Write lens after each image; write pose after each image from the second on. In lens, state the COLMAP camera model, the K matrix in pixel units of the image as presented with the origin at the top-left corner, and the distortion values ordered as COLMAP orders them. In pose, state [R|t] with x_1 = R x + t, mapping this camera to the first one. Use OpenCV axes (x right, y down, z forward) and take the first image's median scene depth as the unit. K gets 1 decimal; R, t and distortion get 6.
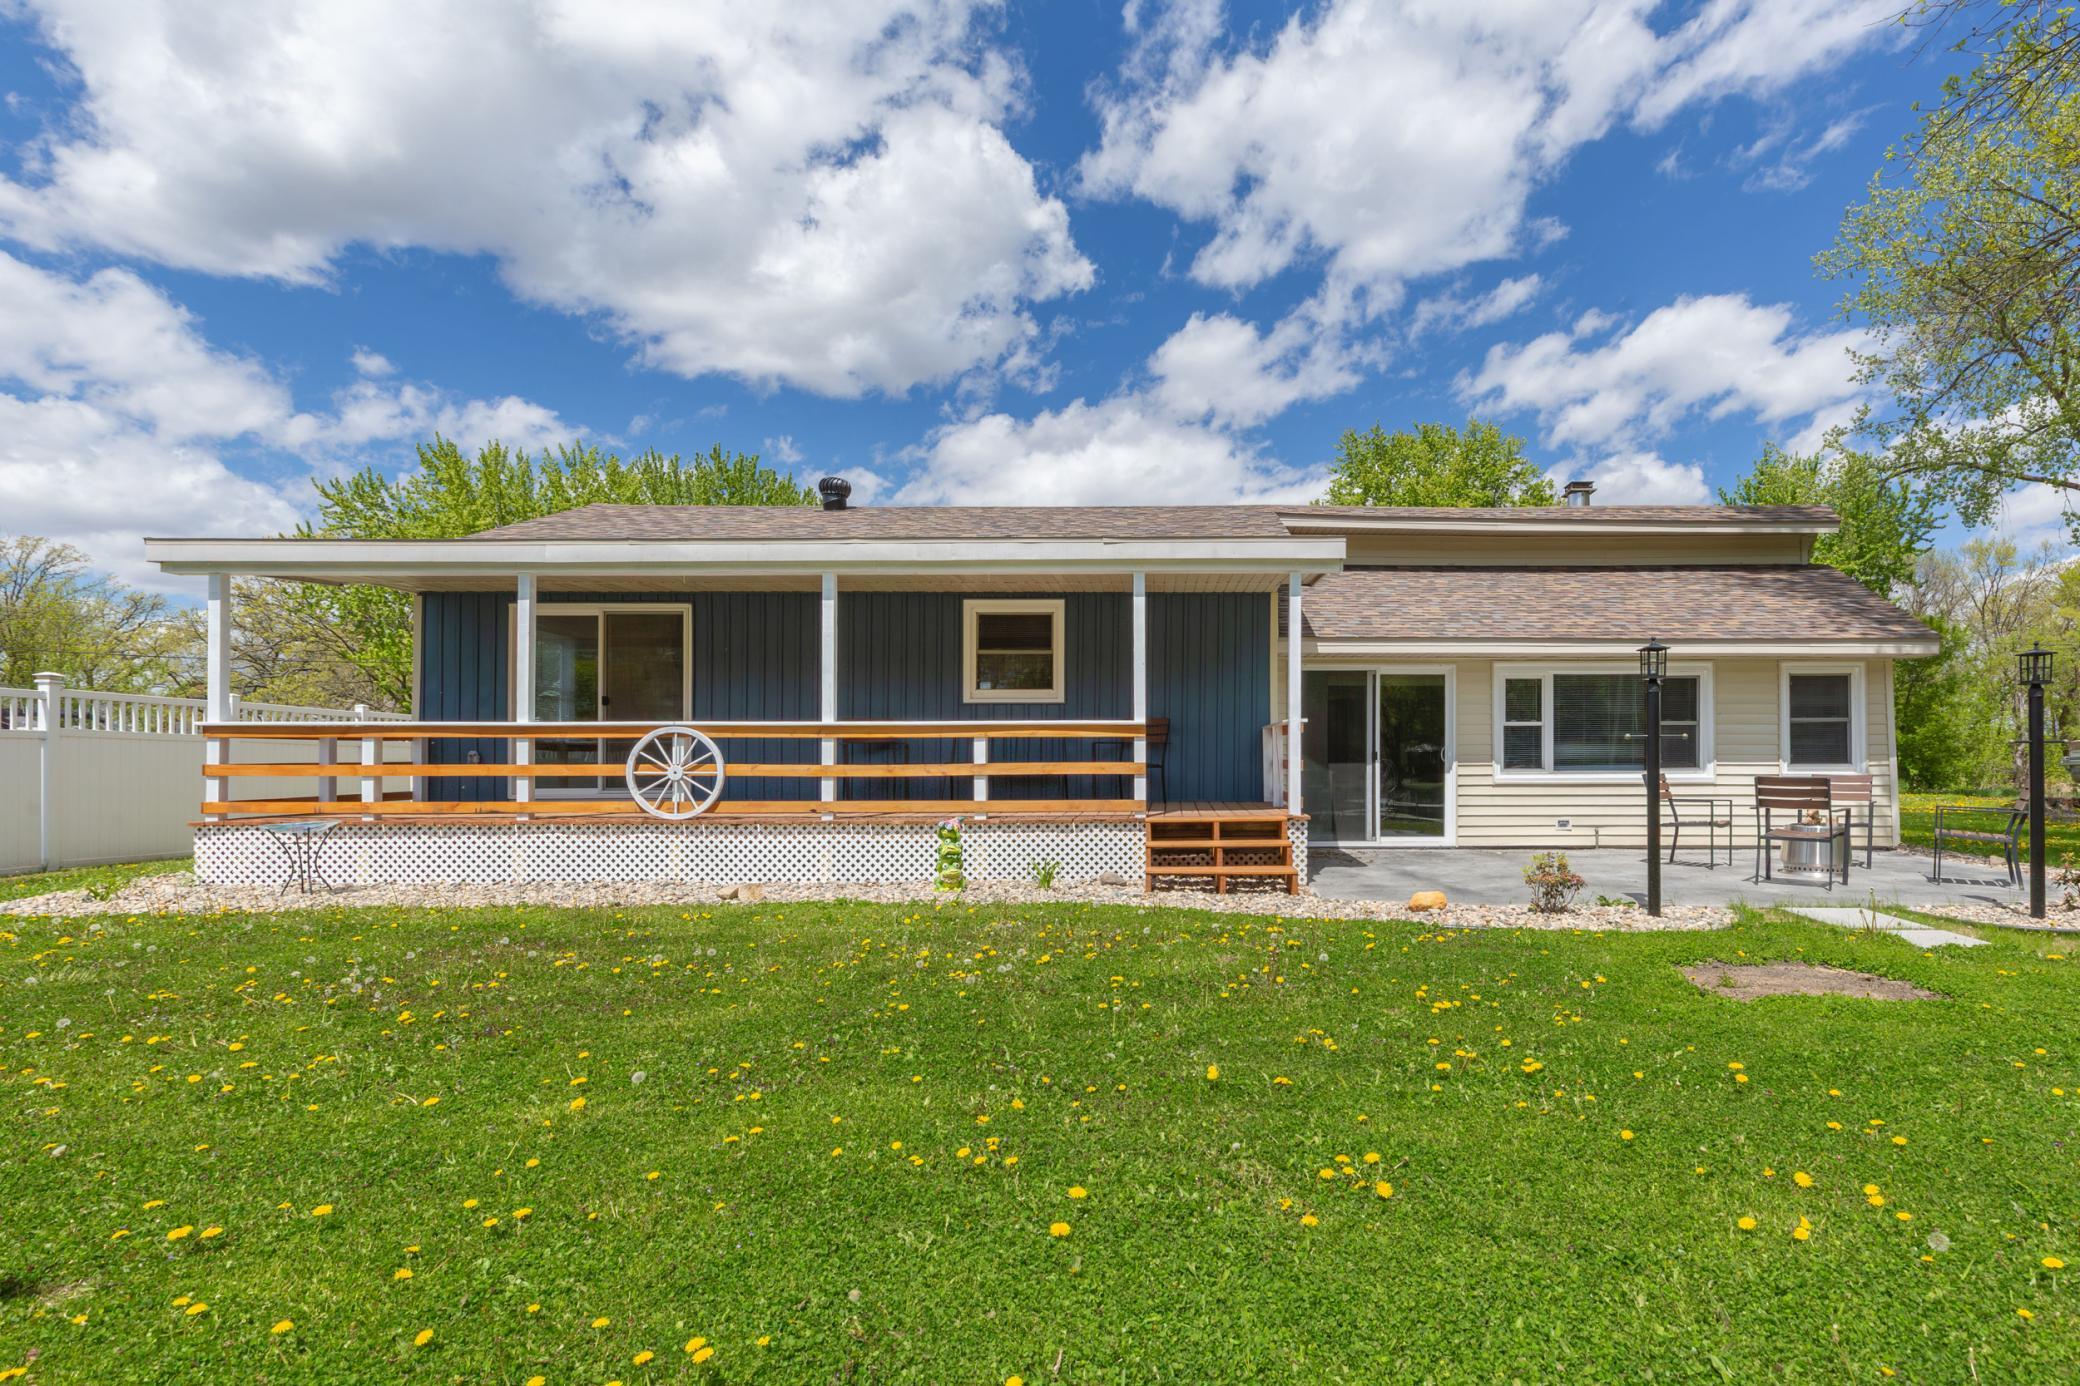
lens RADIAL K [[965.7, 0, 1087.0], [0, 965.7, 756.5], [0, 0, 1]] dist [0.004567, -0.000263]
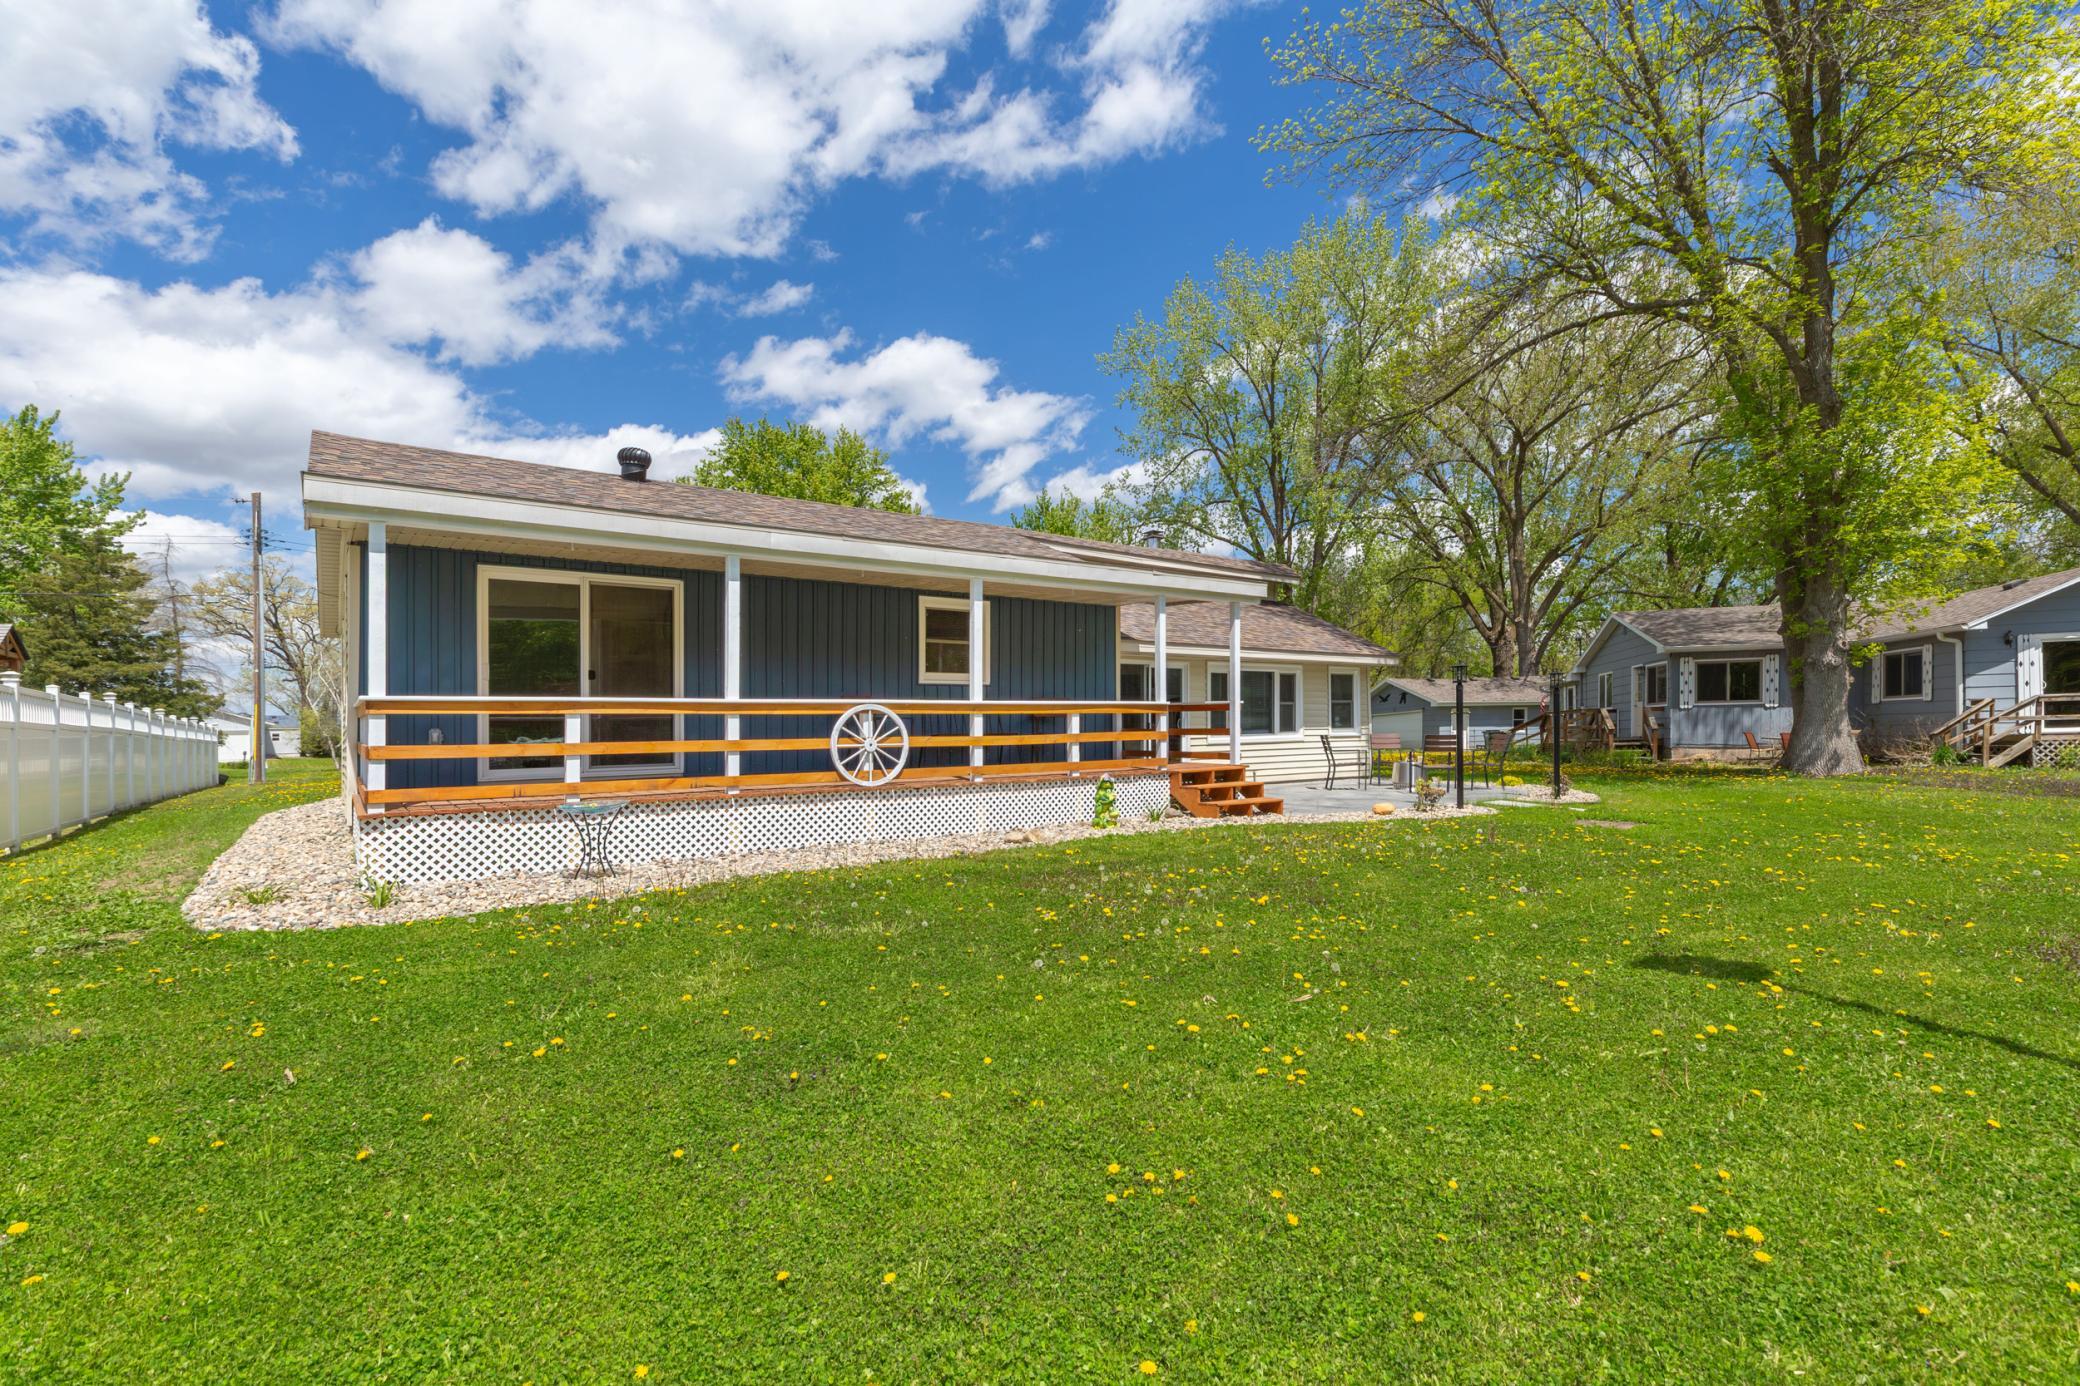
lens RADIAL K [[965.7, 0, 985.2], [0, 965.7, 748.6], [0, 0, 1]] dist [0.004567, -0.000263]
pose [[0.821191, -0.021974, 0.570230, -0.732151], [0.013264, 0.999723, 0.019424, 0.000694], [-0.570499, -0.008387, 0.821255, -0.003478]]
